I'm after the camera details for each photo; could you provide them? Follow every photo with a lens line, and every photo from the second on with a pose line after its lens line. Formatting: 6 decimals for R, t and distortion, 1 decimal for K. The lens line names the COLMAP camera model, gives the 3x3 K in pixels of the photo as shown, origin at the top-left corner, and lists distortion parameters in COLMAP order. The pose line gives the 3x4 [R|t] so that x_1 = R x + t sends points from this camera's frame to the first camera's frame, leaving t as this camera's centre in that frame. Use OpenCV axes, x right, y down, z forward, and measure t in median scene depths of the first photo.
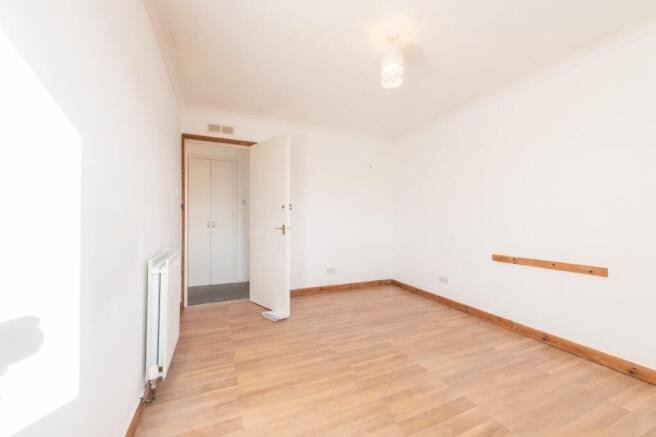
lens RADIAL K [[255.8, 0, 328.0], [0, 255.8, 218.5], [0, 0, 1]] dist [-0.000302, -0.000577]
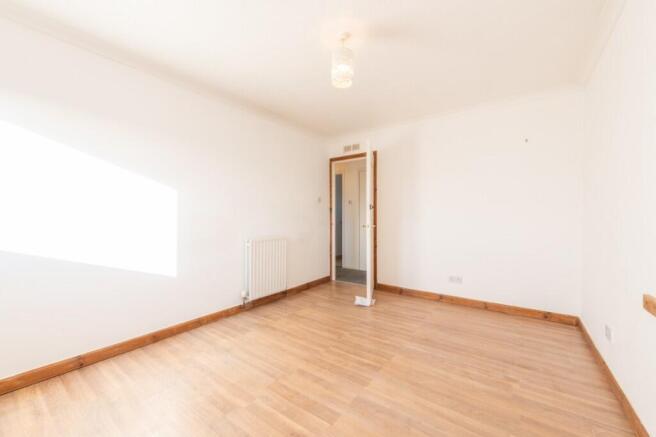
lens RADIAL K [[255.8, 0, 328.0], [0, 255.8, 218.5], [0, 0, 1]] dist [-0.000302, -0.000577]
pose [[0.511611, 0.001191, -0.859216, 0.996073], [0.001321, 0.999997, 0.002173, 0.001279], [0.859216, -0.002247, 0.511608, 0.388314]]
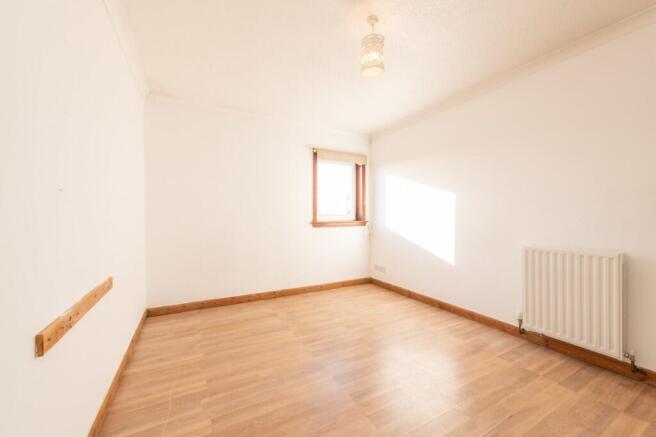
lens RADIAL K [[261.5, 0, 328.0], [0, 261.5, 218.5], [0, 0, 1]] dist [-0.000305, -0.000102]
pose [[-0.996571, -0.000605, -0.082746, 0.445887], [-0.001064, 0.999984, 0.005509, 0.001661], [0.082741, 0.005578, -0.996555, 1.780283]]
